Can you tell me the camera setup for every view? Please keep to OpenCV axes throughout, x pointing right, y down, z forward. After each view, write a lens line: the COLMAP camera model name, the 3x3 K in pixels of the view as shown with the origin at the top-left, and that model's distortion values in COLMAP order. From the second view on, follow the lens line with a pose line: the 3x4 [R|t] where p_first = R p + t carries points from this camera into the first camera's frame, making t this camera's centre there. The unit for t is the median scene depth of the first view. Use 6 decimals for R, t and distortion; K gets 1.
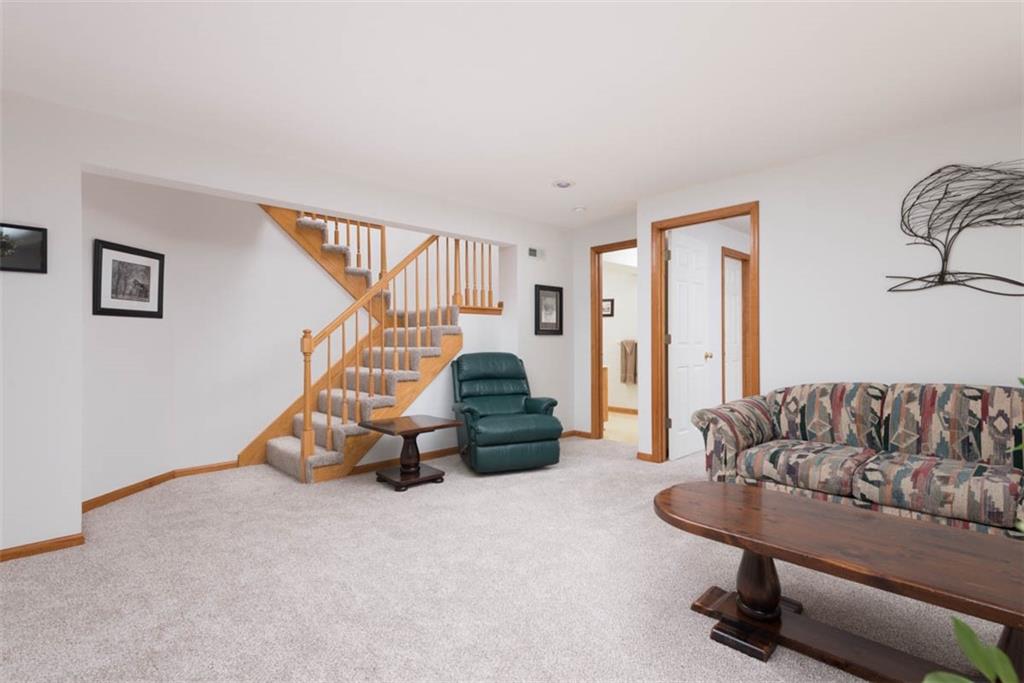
lens RADIAL K [[481.5, 0, 513.1], [0, 481.5, 336.3], [0, 0, 1]] dist [-0.004313, -0.000656]
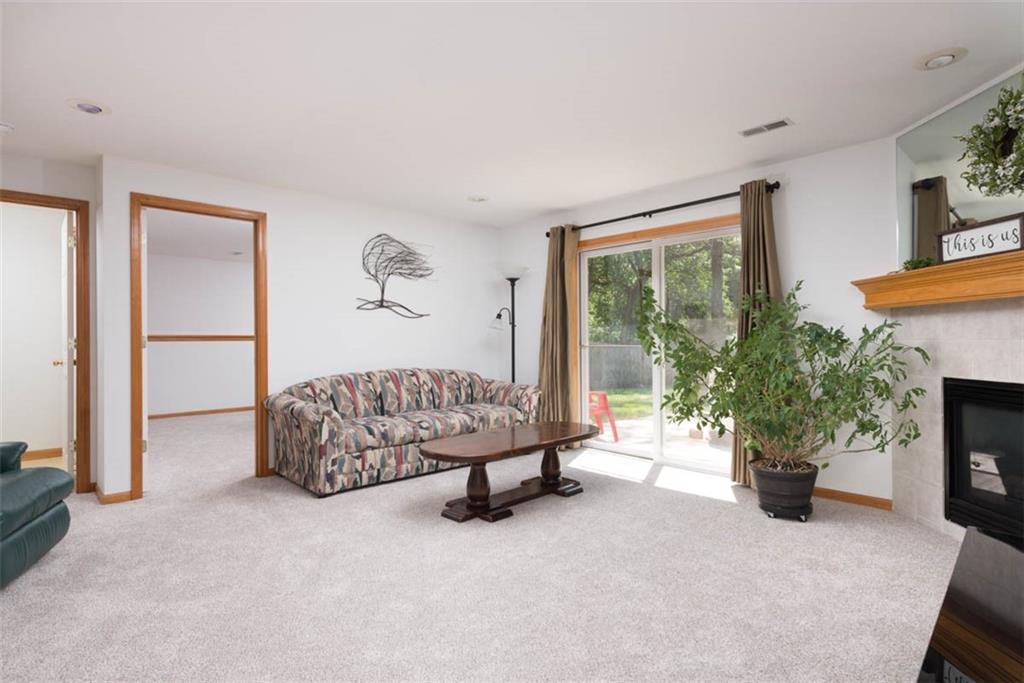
lens RADIAL K [[526.6, 0, 511.5], [0, 526.6, 341.0], [0, 0, 1]] dist [0.030910, 0.000502]
pose [[-0.016373, 0.001626, 0.999865, -0.875104], [-0.005019, 0.999986, -0.001708, 0.004316], [-0.999853, -0.005046, -0.016364, 0.602917]]
